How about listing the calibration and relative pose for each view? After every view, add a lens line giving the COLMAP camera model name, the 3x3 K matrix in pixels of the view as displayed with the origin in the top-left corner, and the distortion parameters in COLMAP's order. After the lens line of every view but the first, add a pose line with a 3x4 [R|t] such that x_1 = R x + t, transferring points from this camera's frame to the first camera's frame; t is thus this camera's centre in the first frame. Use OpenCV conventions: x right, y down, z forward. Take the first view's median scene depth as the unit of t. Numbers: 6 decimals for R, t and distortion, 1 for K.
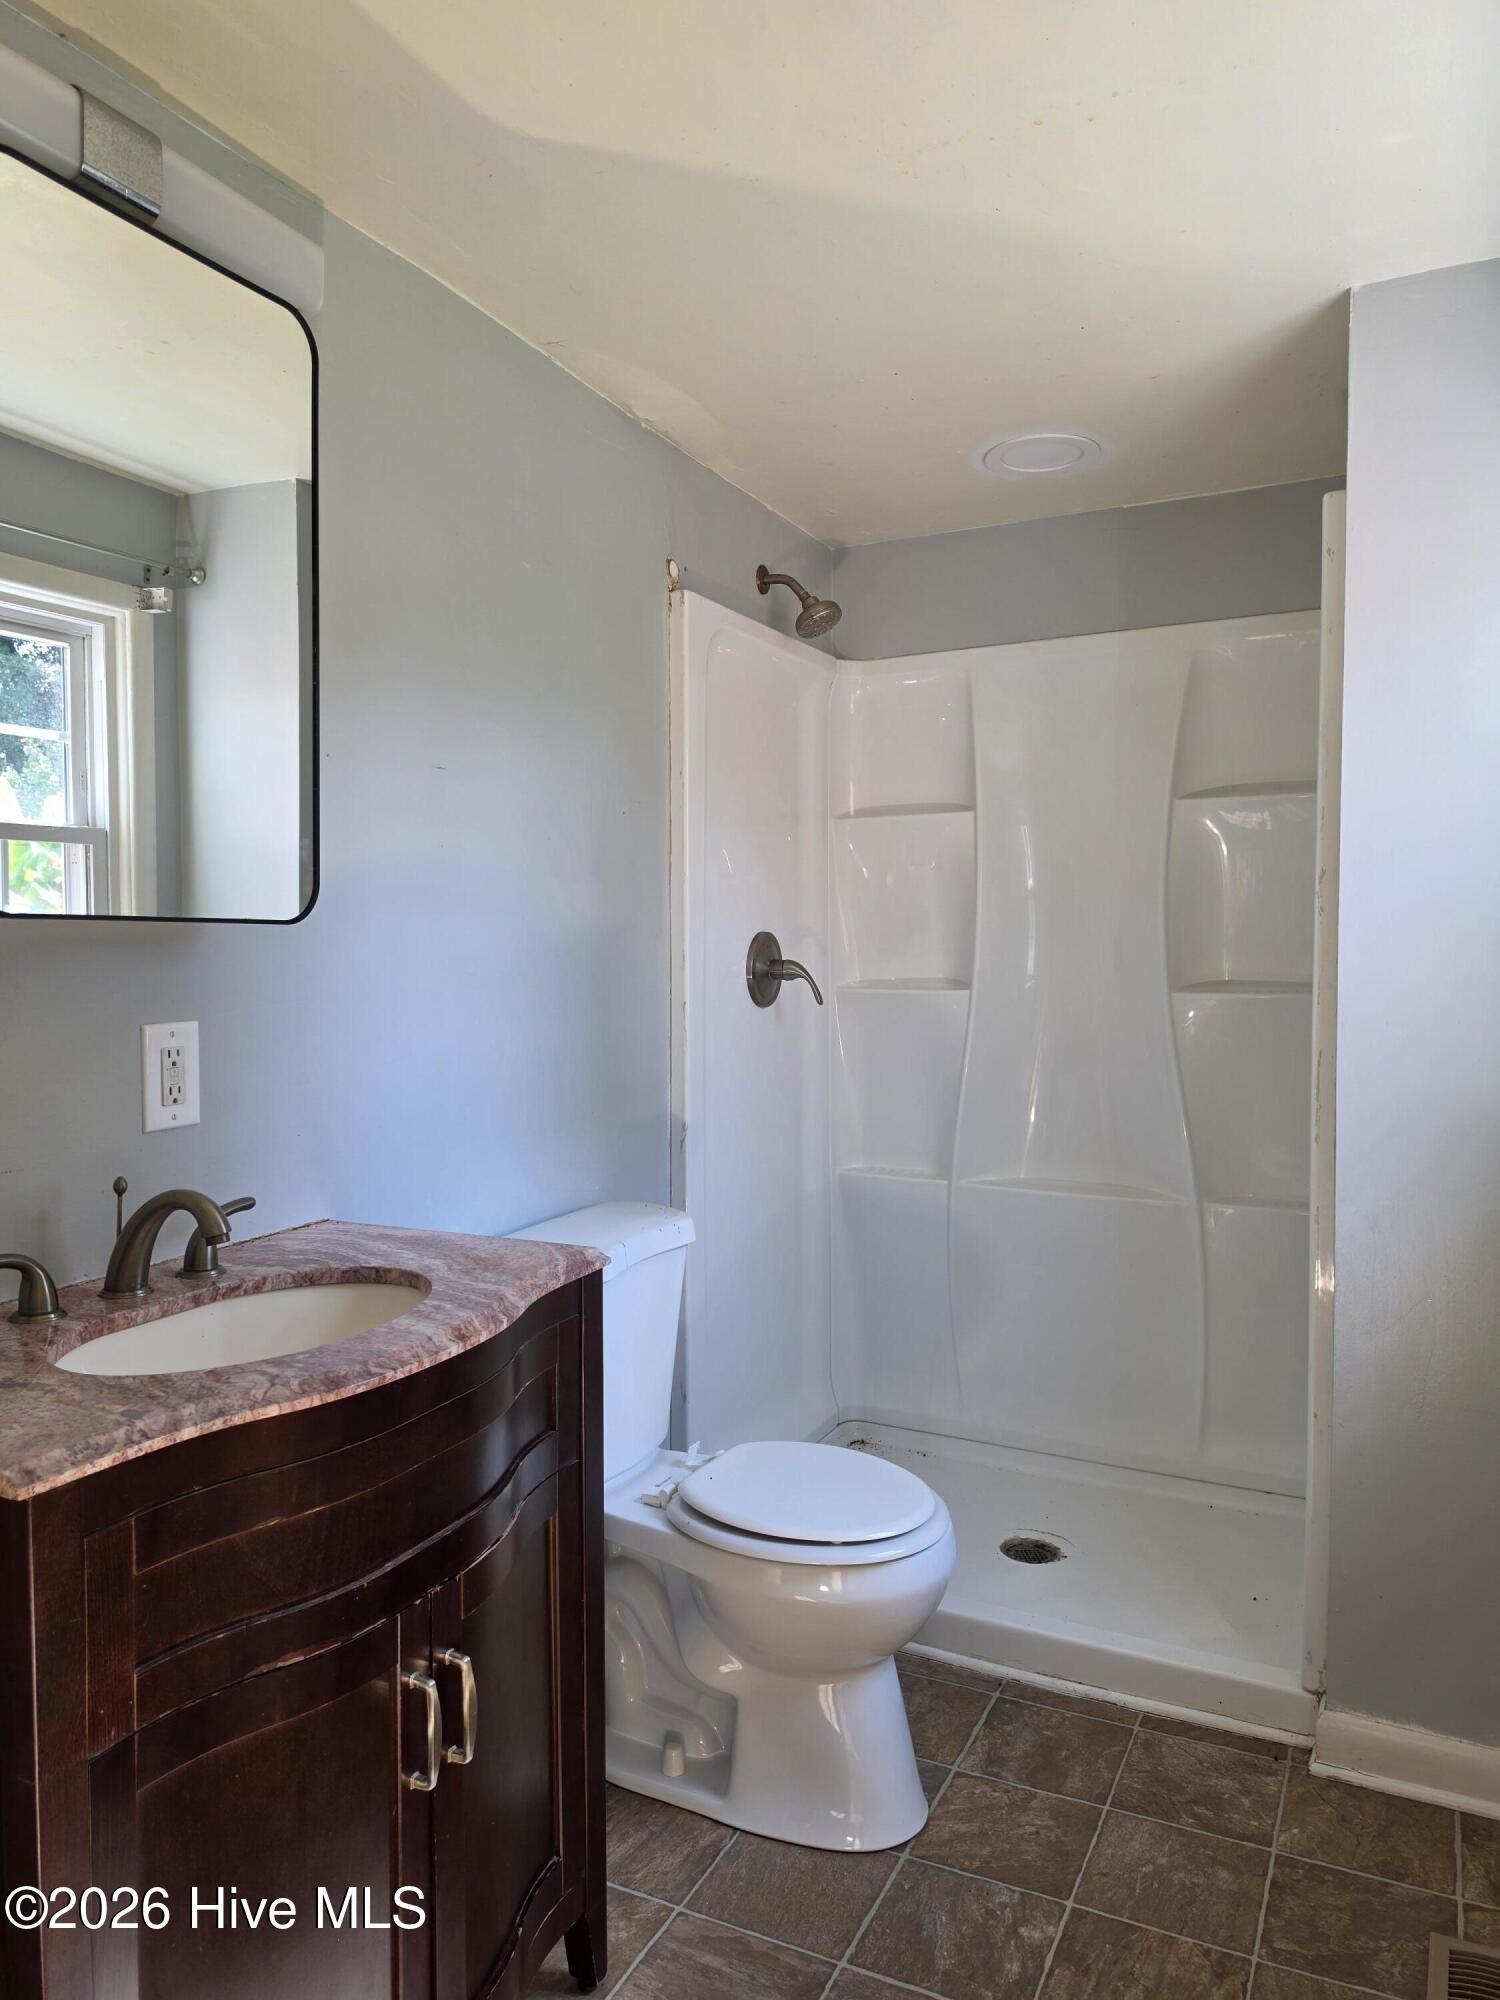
lens RADIAL K [[1374.7, 0, 707.1], [0, 1374.7, 993.4], [0, 0, 1]] dist [0.066922, -0.083847]
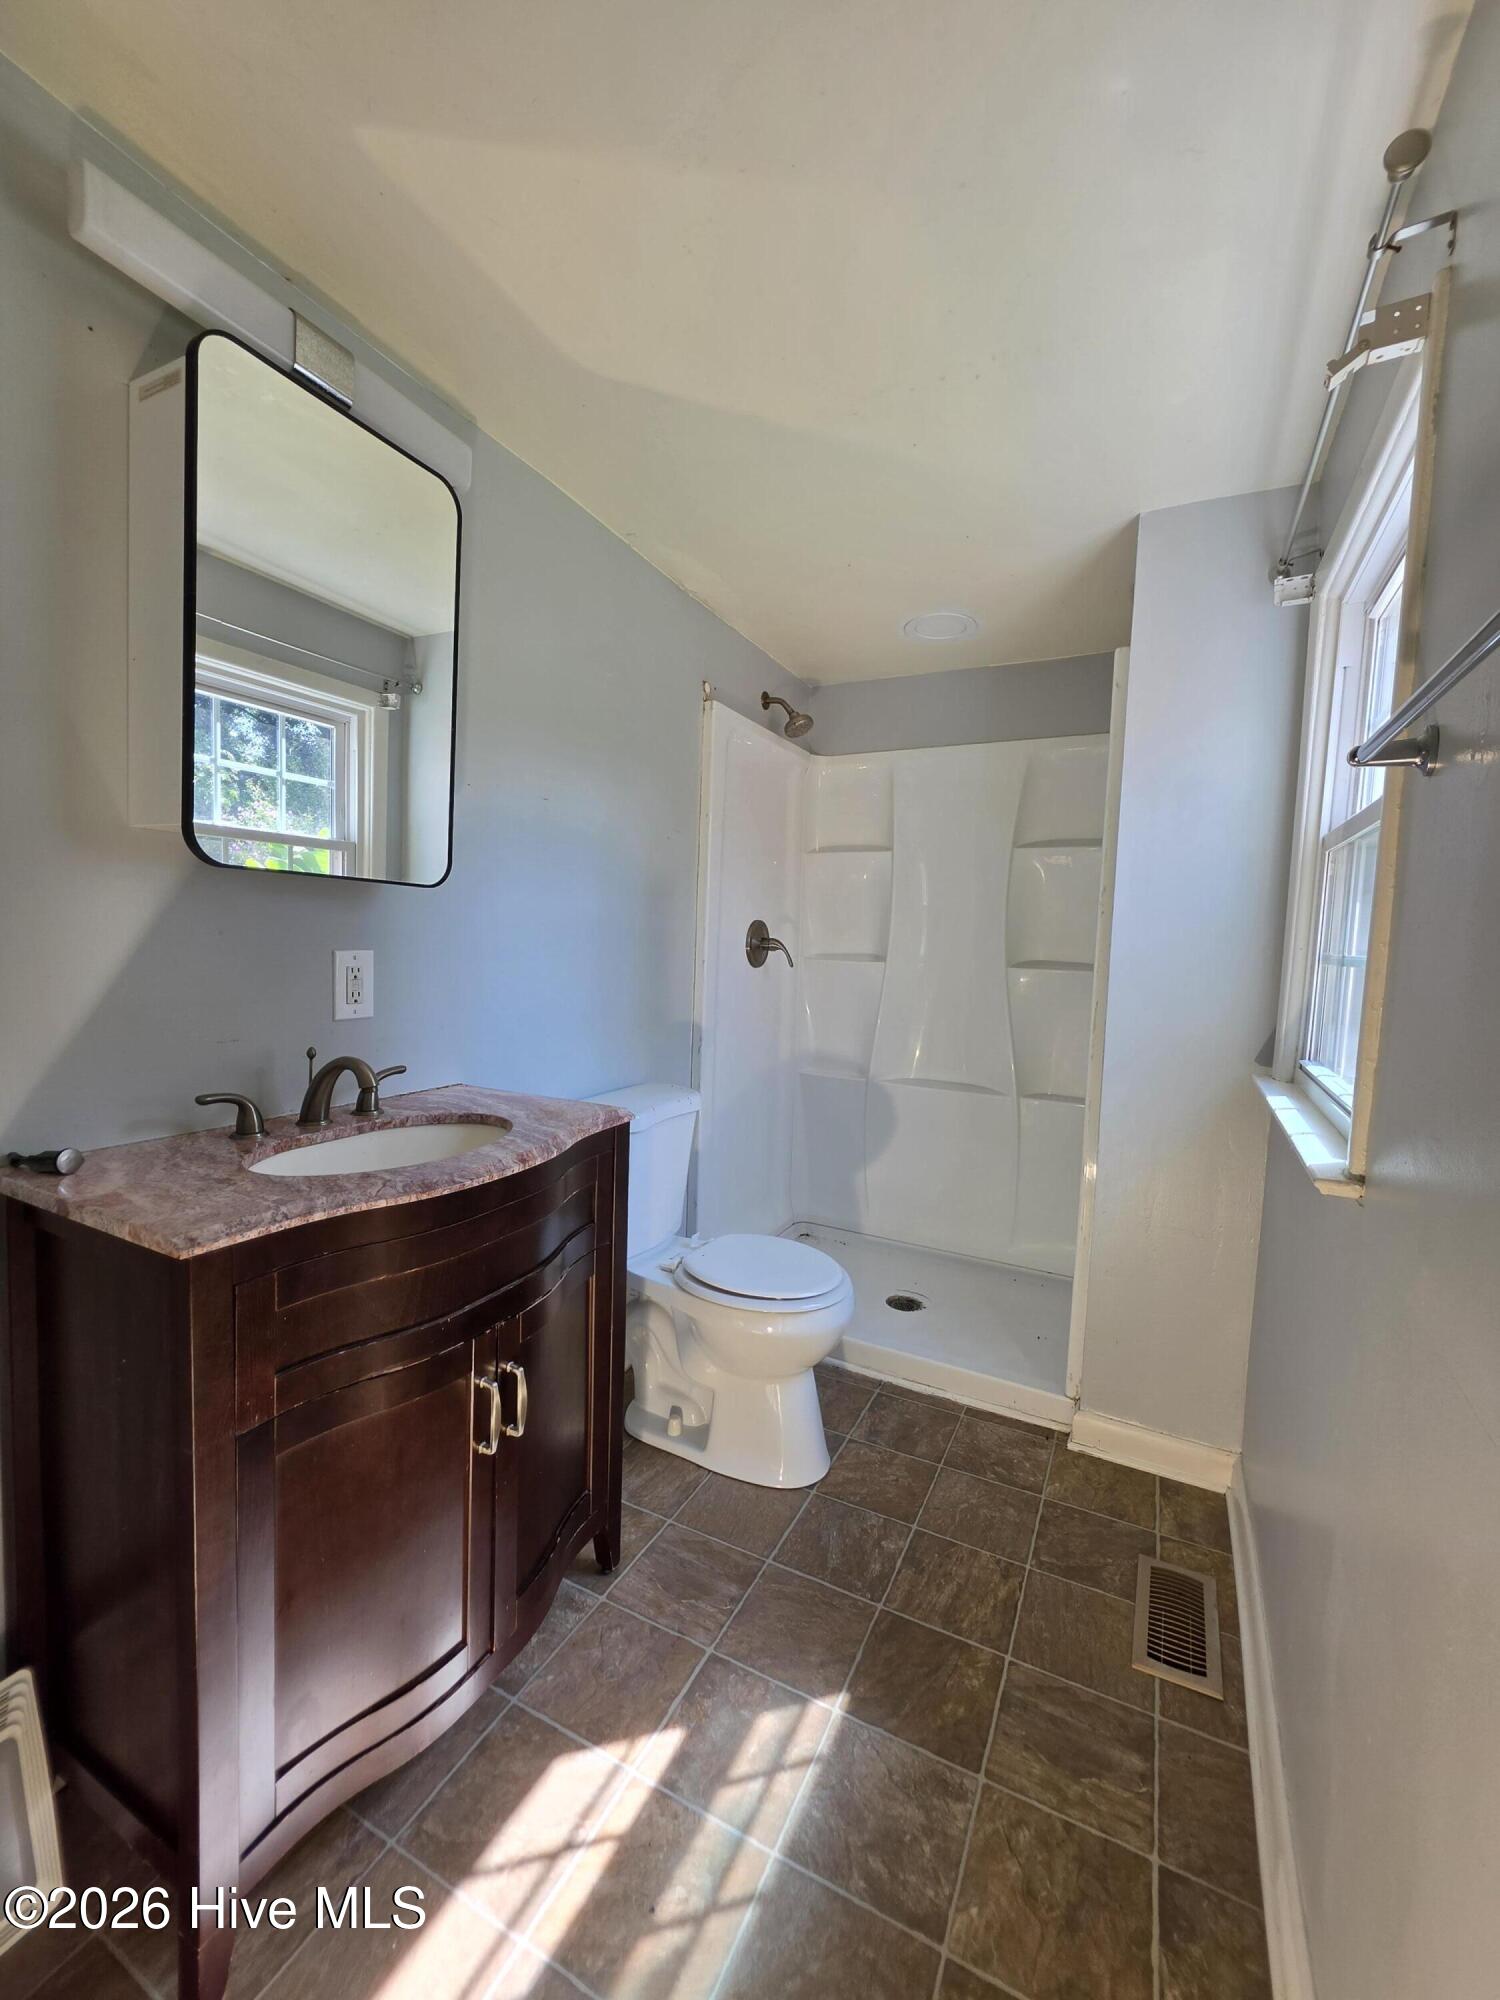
lens RADIAL K [[806.7, 0, 741.3], [0, 806.7, 989.3], [0, 0, 1]] dist [-0.002248, -0.000664]
pose [[0.999253, 0.038445, 0.004051, 0.035236], [-0.038531, 0.998971, 0.023944, 0.023572], [-0.003126, -0.024082, 0.999705, 0.092528]]
